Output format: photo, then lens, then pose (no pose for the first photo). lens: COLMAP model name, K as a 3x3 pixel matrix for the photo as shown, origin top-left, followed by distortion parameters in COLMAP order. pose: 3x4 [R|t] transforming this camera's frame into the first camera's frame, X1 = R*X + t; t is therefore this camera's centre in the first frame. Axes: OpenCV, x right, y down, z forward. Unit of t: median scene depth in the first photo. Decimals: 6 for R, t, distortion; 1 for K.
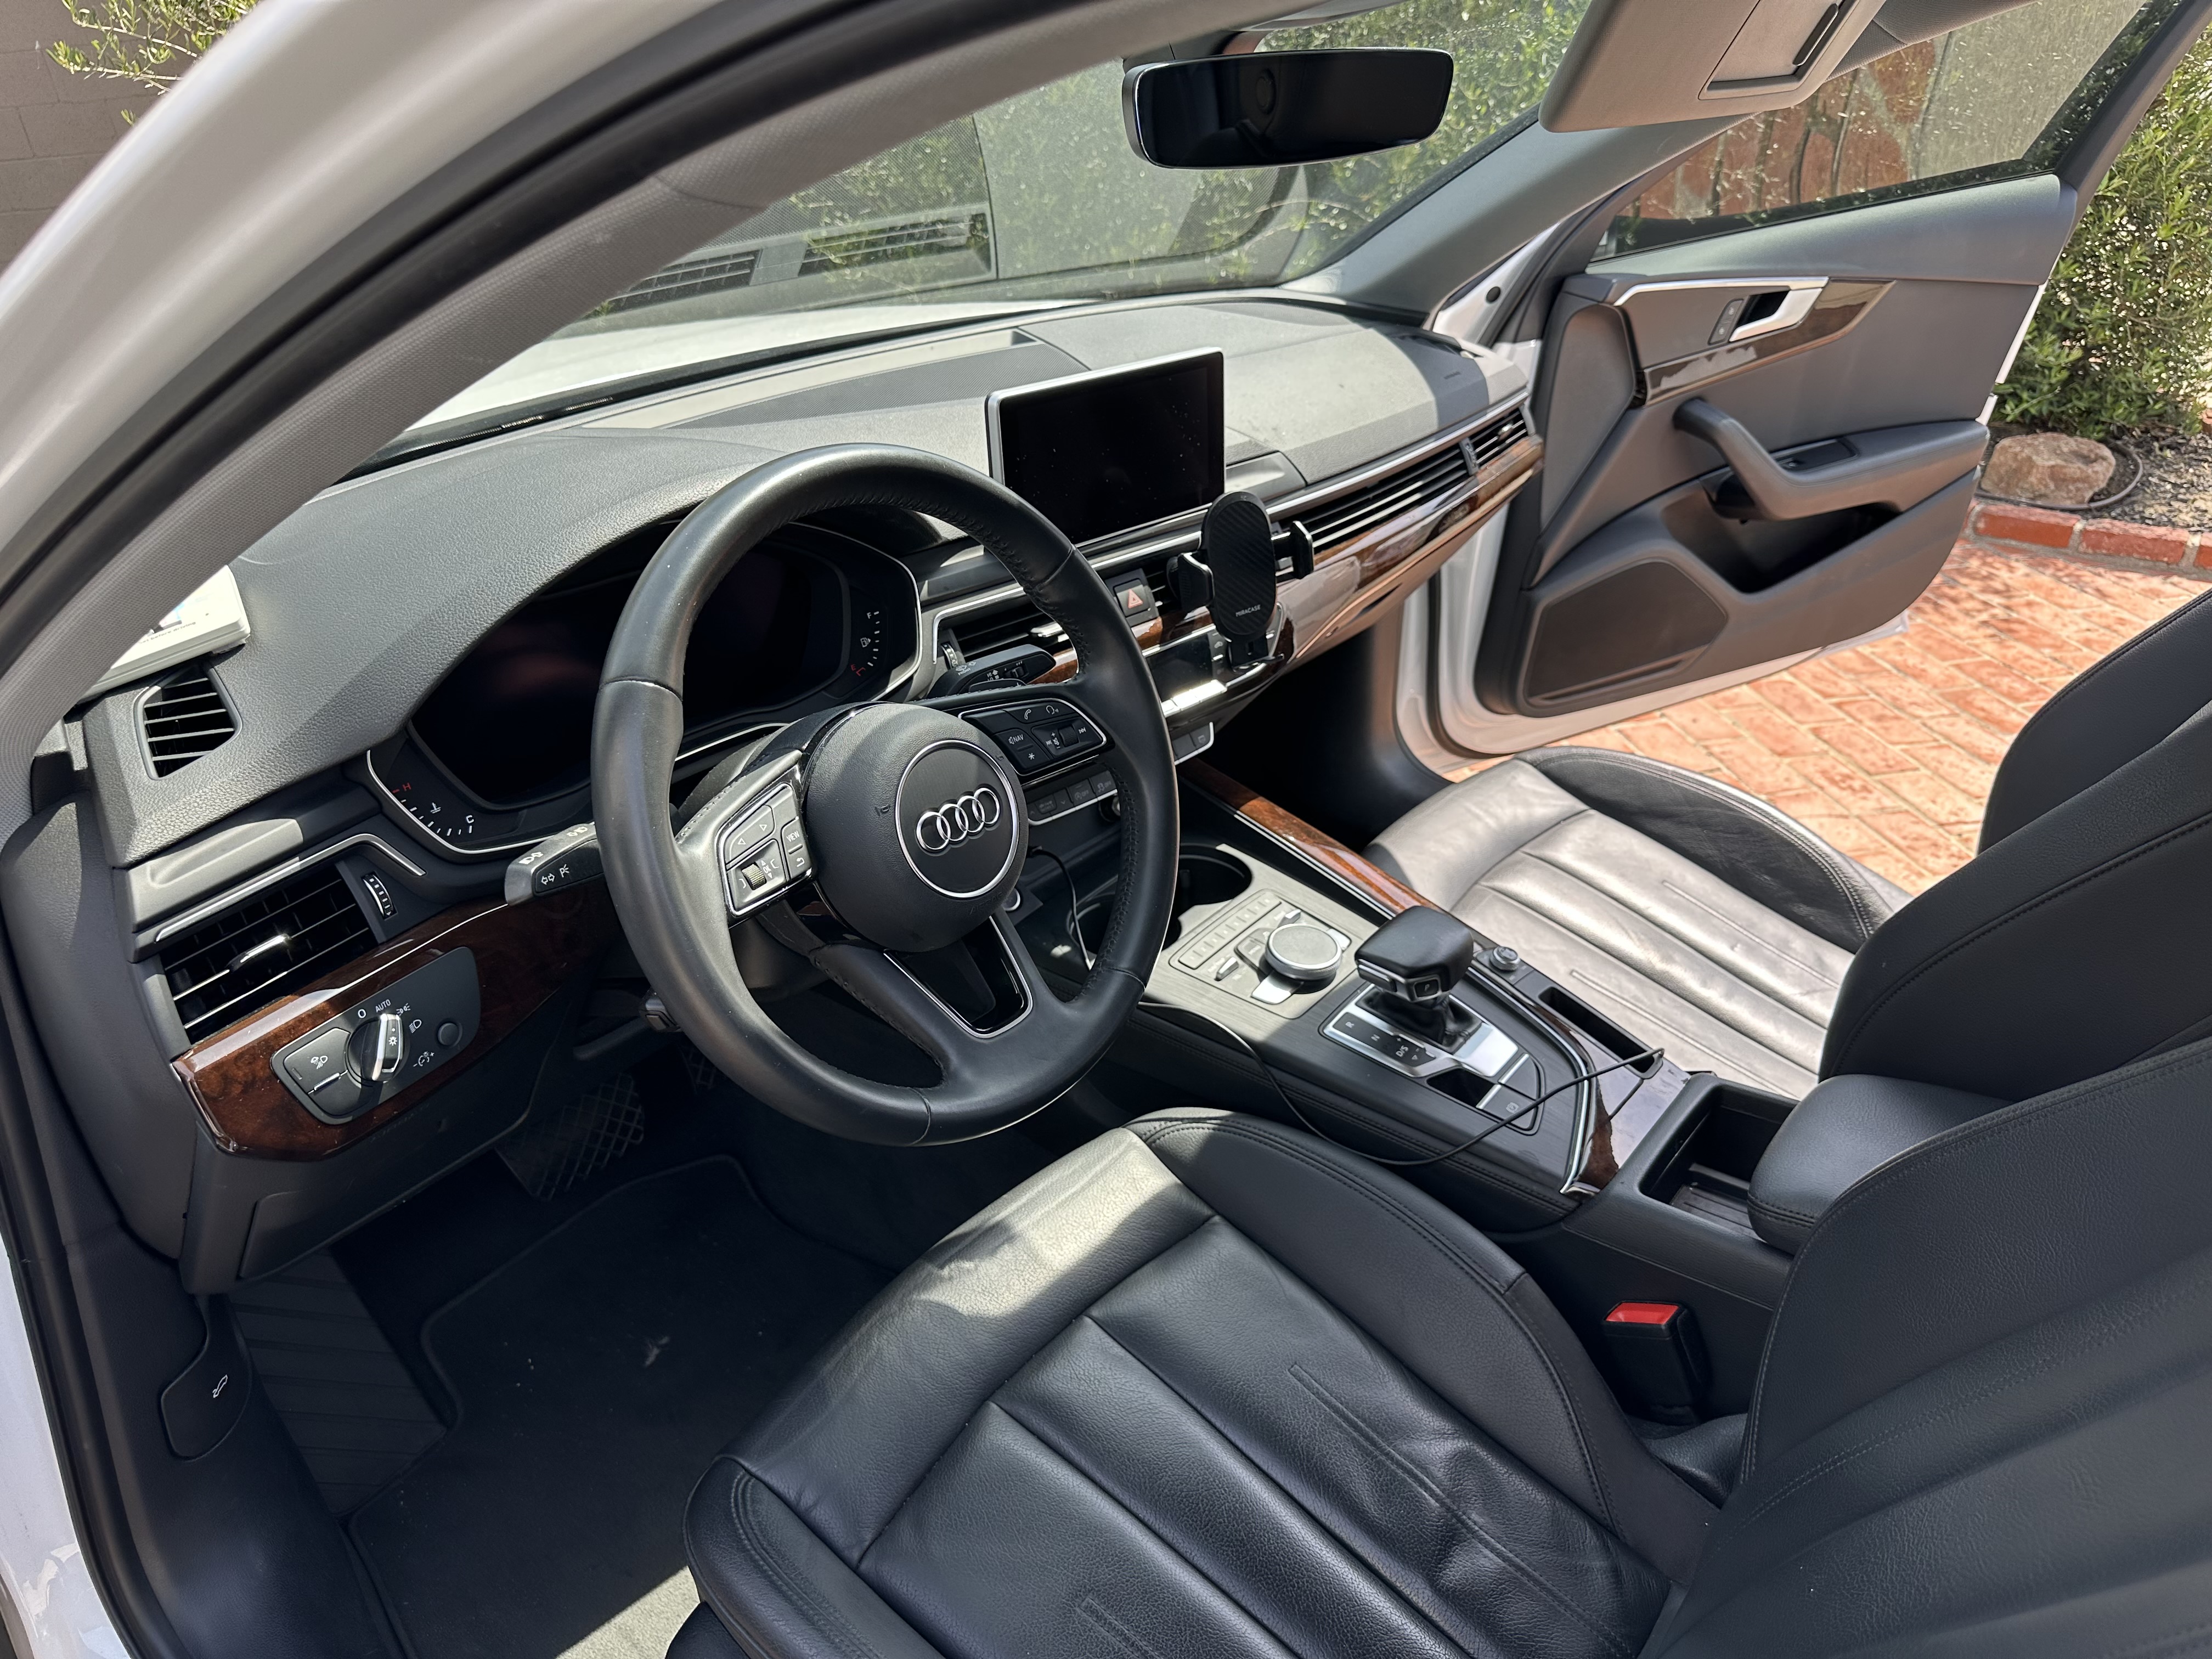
lens RADIAL K [[1578.1, 0, 1078.1], [0, 1578.1, 827.8], [0, 0, 1]] dist [0.082760, -0.108440]
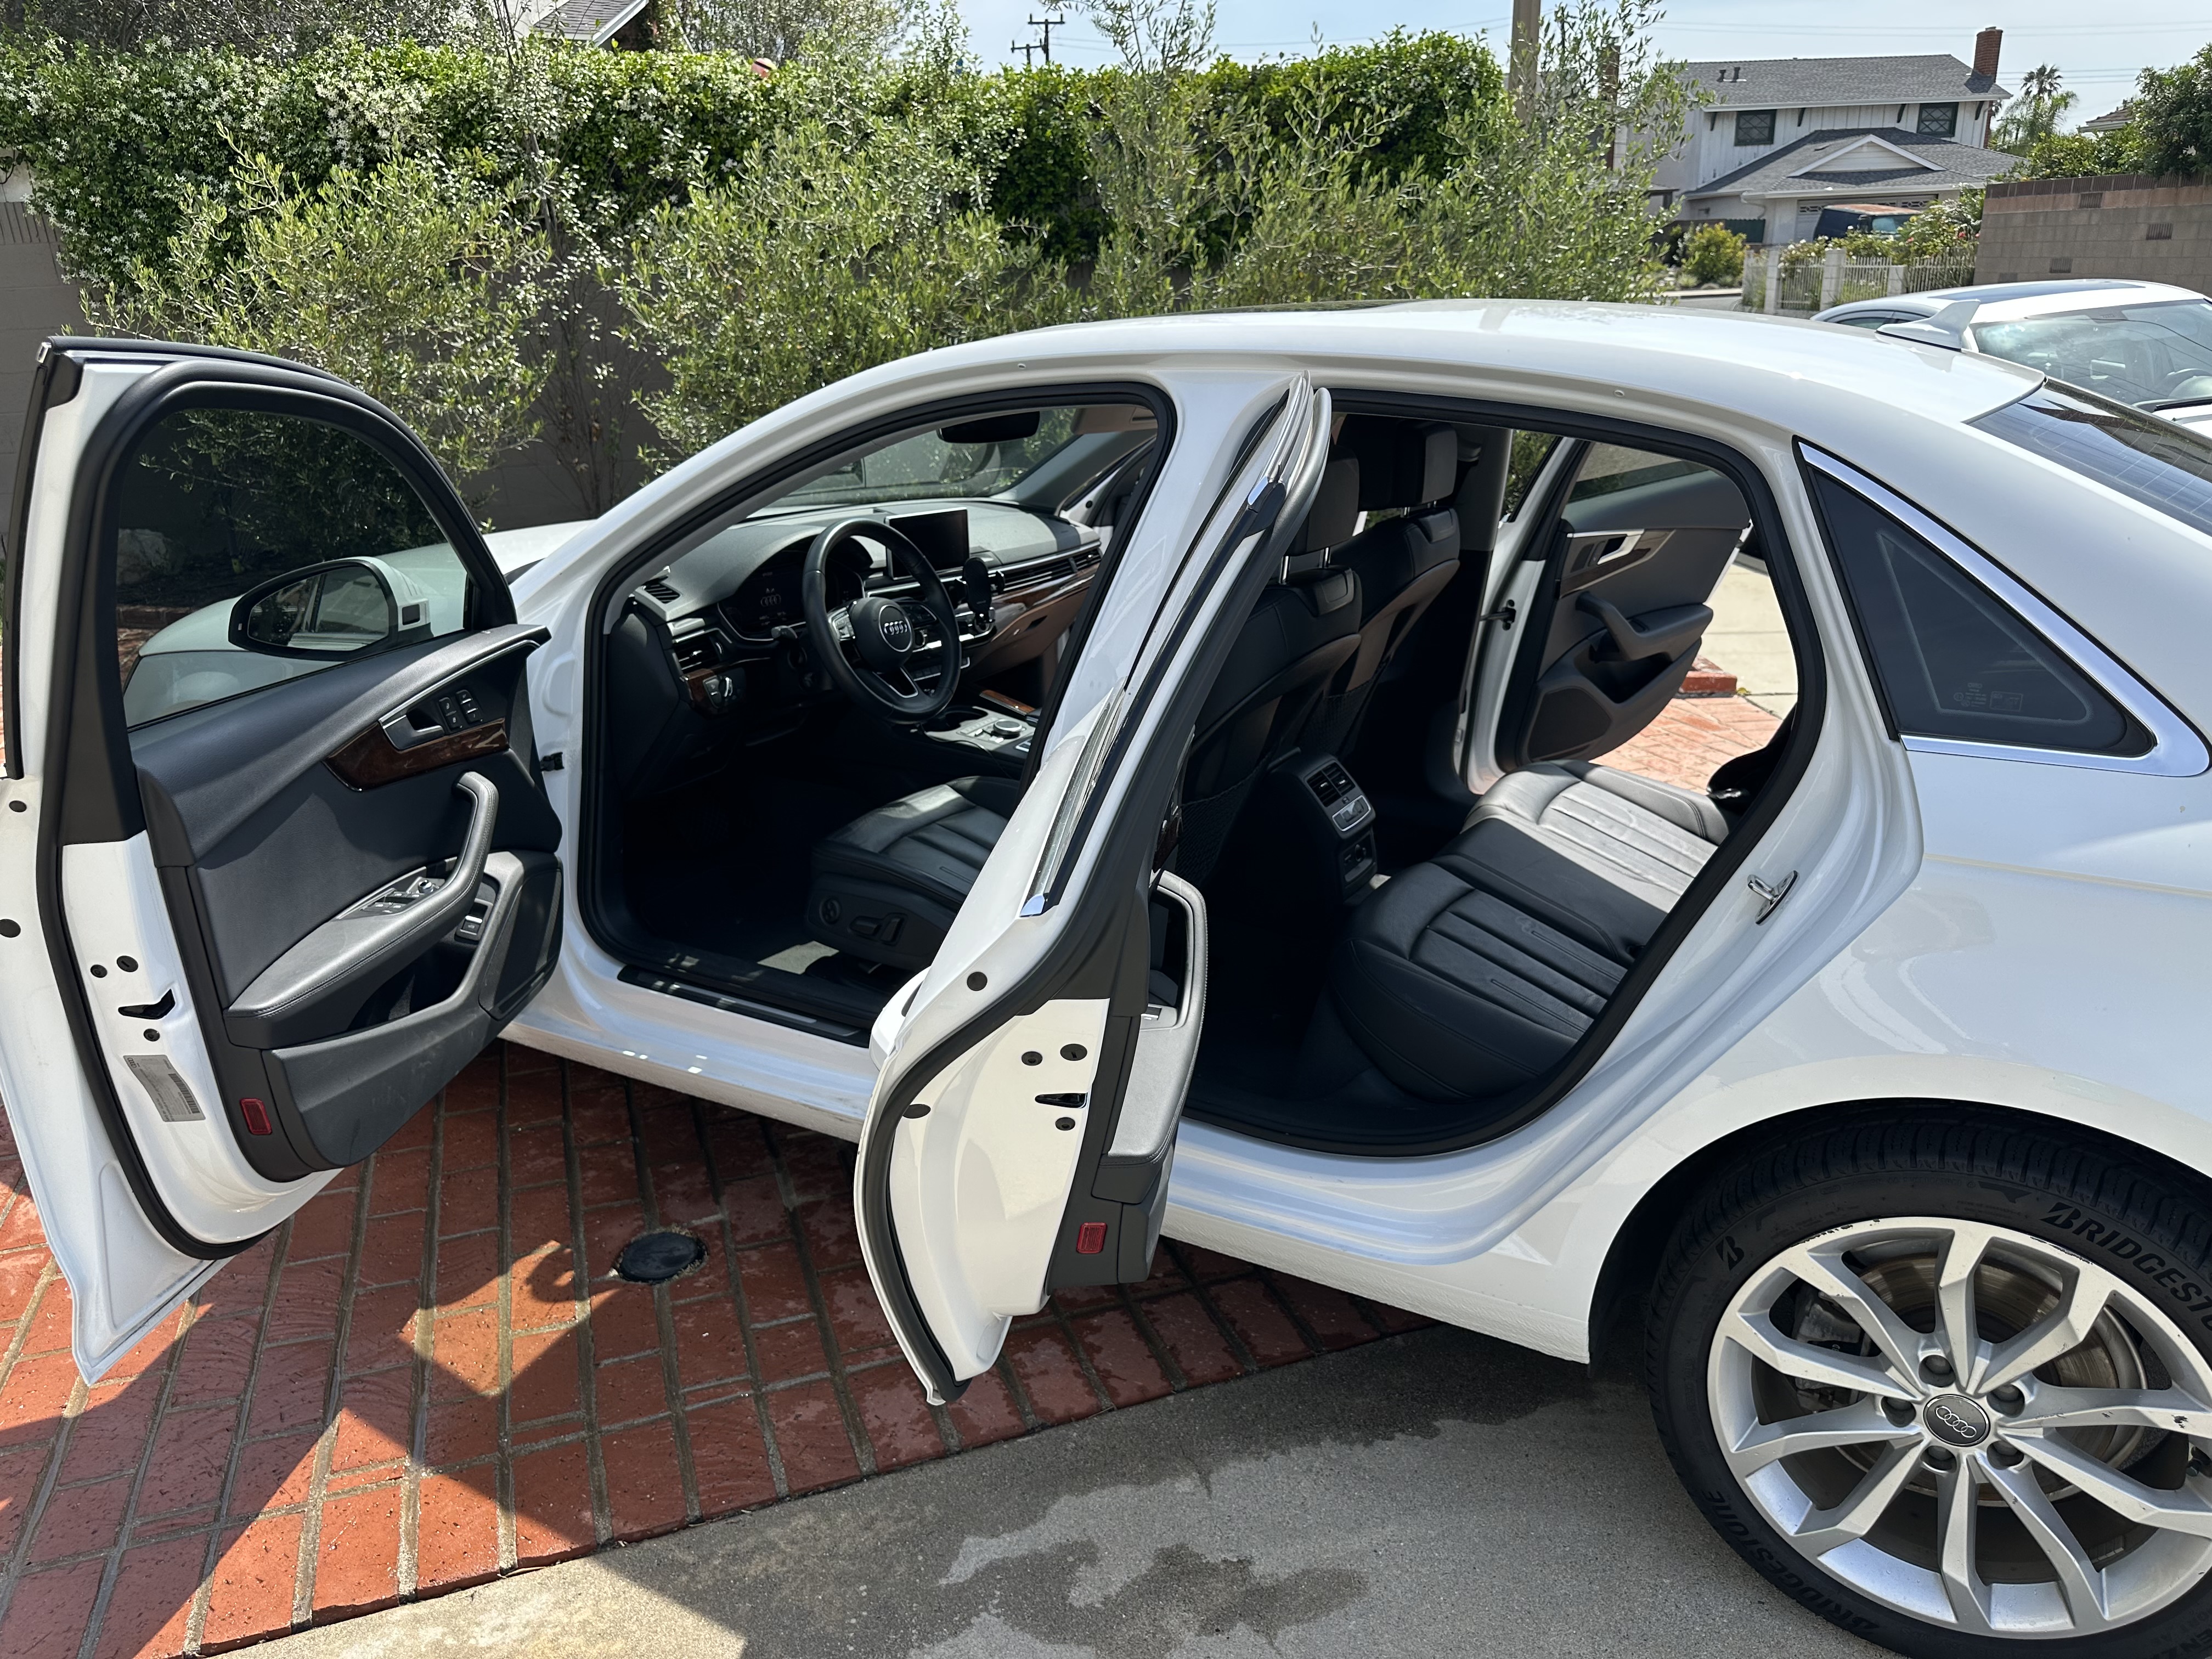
lens RADIAL K [[1563.9, 0, 1116.7], [0, 1563.9, 819.1], [0, 0, 1]] dist [0.183764, -0.307751]
pose [[0.982154, -0.022599, 0.186714, -0.129769], [0.051721, 0.986932, -0.152609, 0.487536], [-0.180826, 0.159543, 0.970489, -1.184225]]
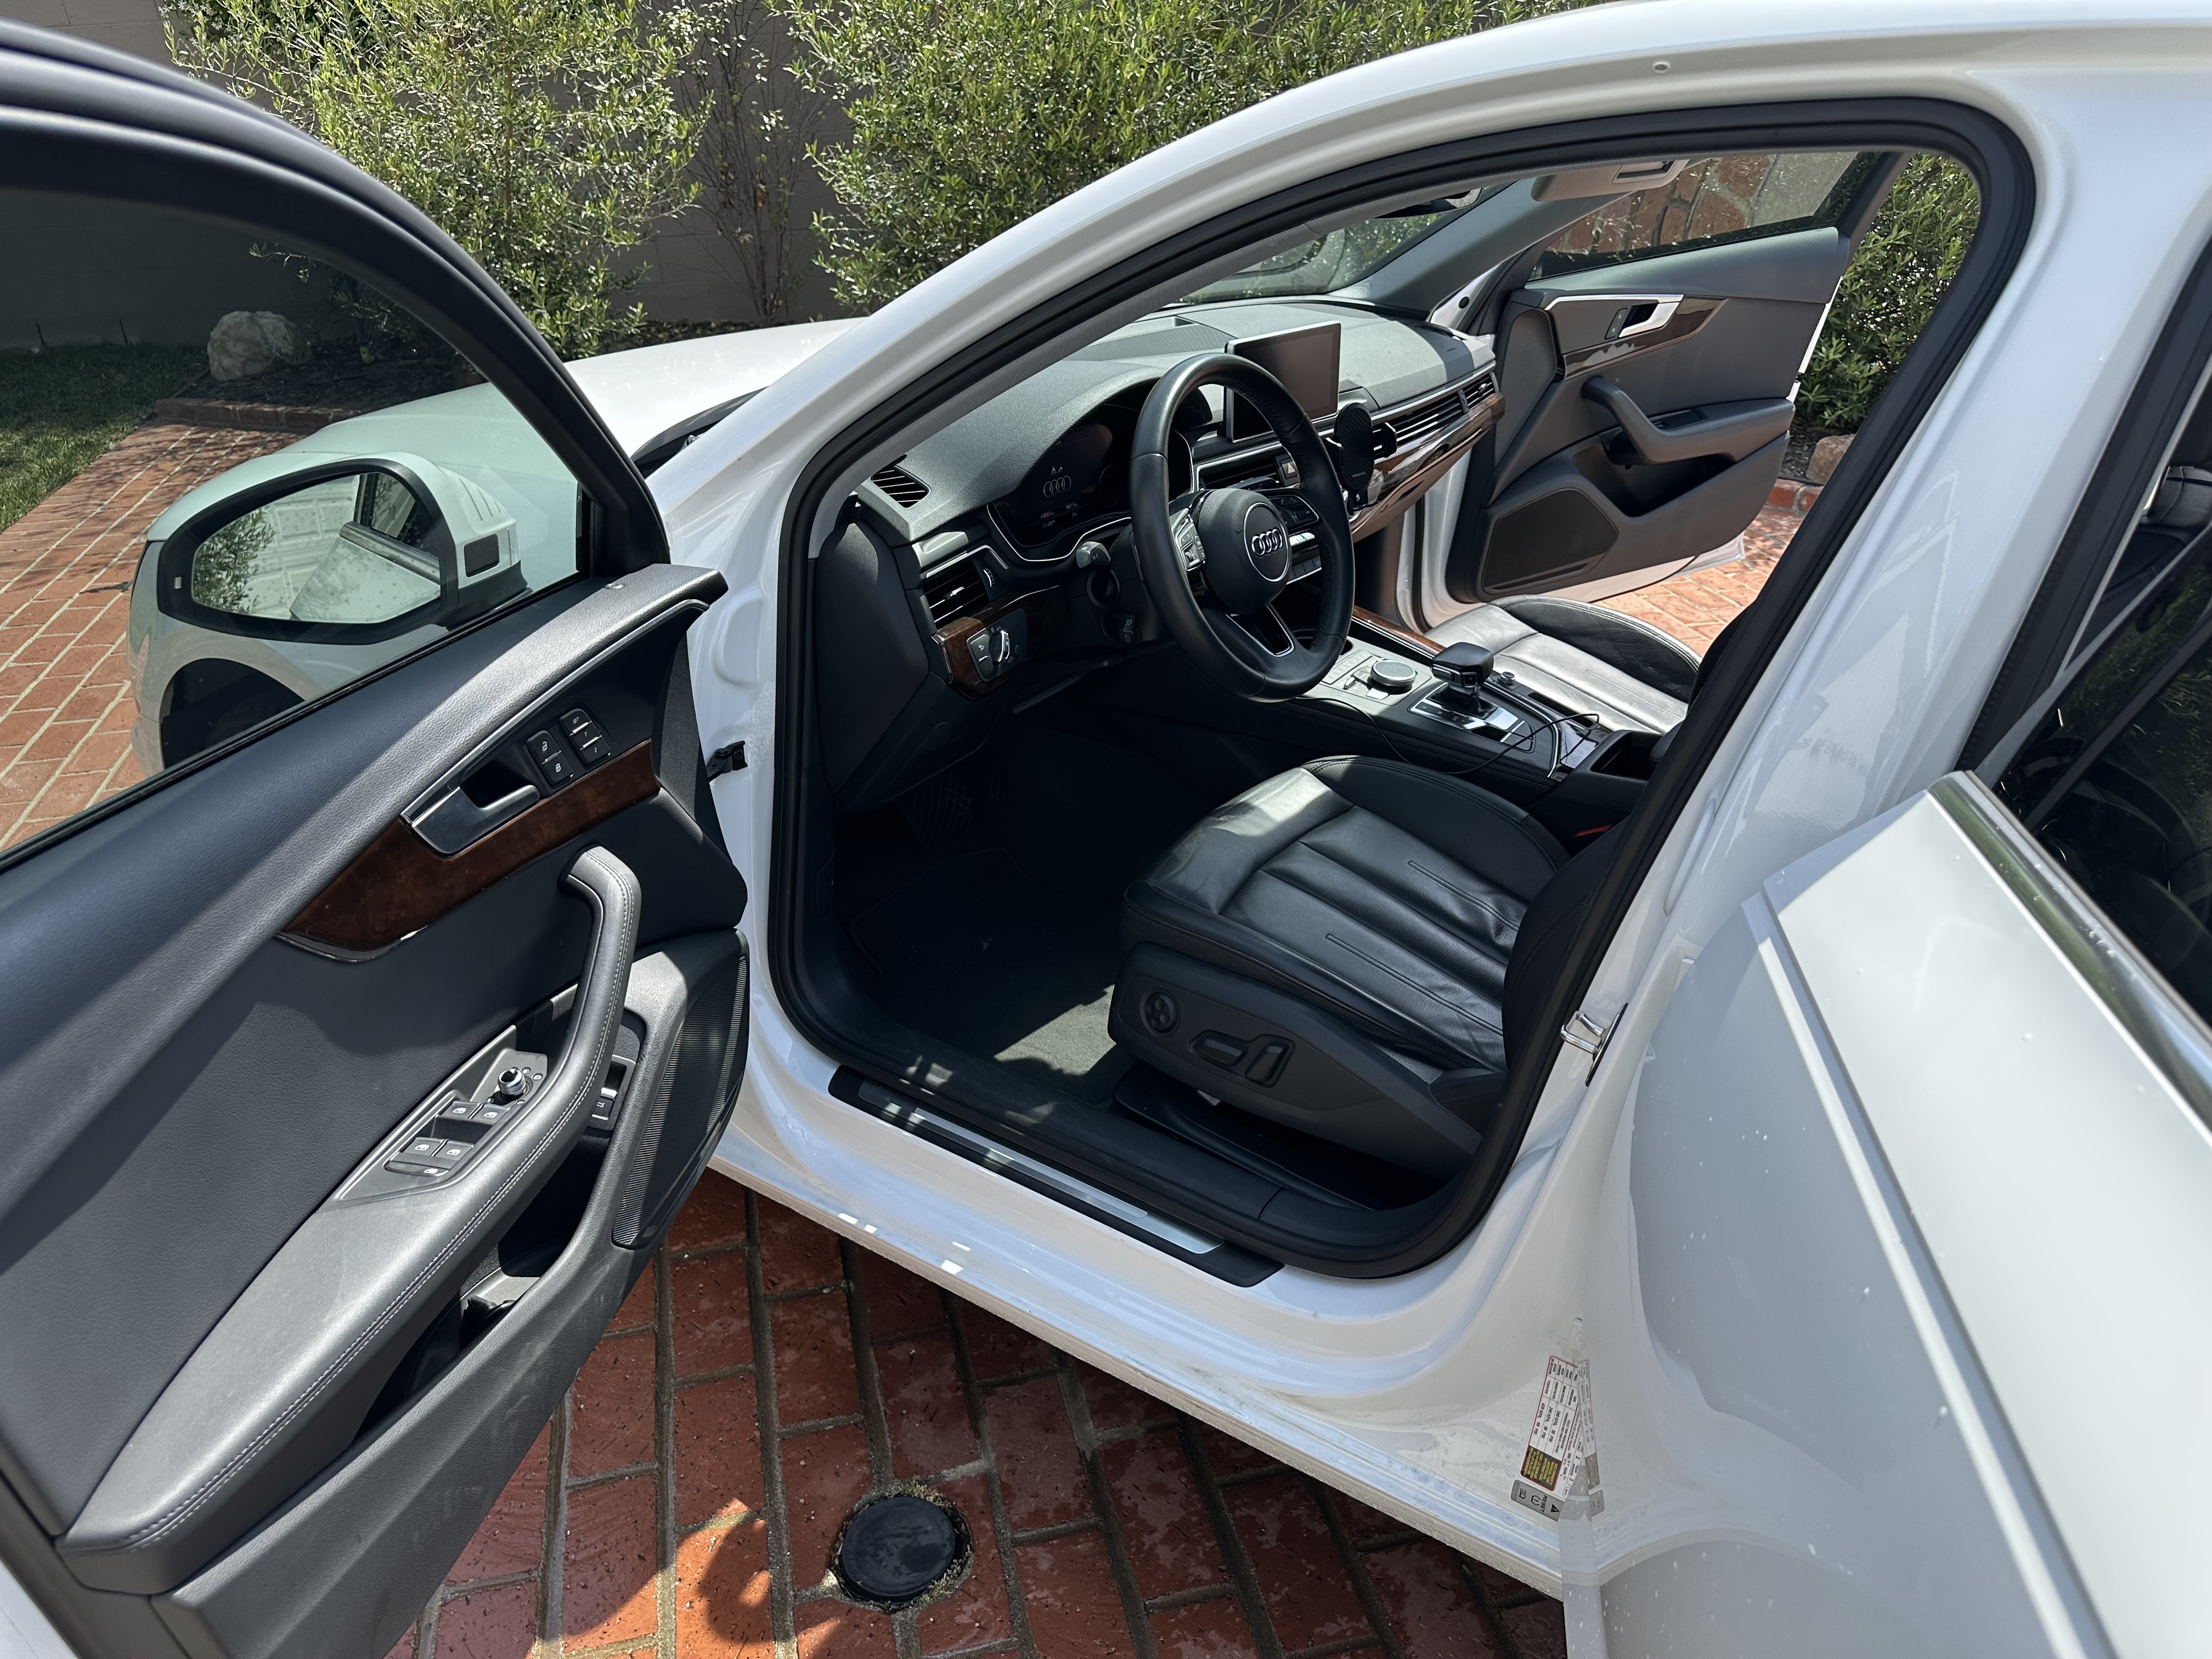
lens RADIAL K [[1563.9, 0, 1116.7], [0, 1563.9, 819.1], [0, 0, 1]] dist [0.183764, -0.307751]
pose [[0.995644, -0.012891, 0.092337, -0.241800], [0.014988, 0.999645, -0.022047, 0.205591], [-0.092020, 0.023335, 0.995484, -0.515123]]
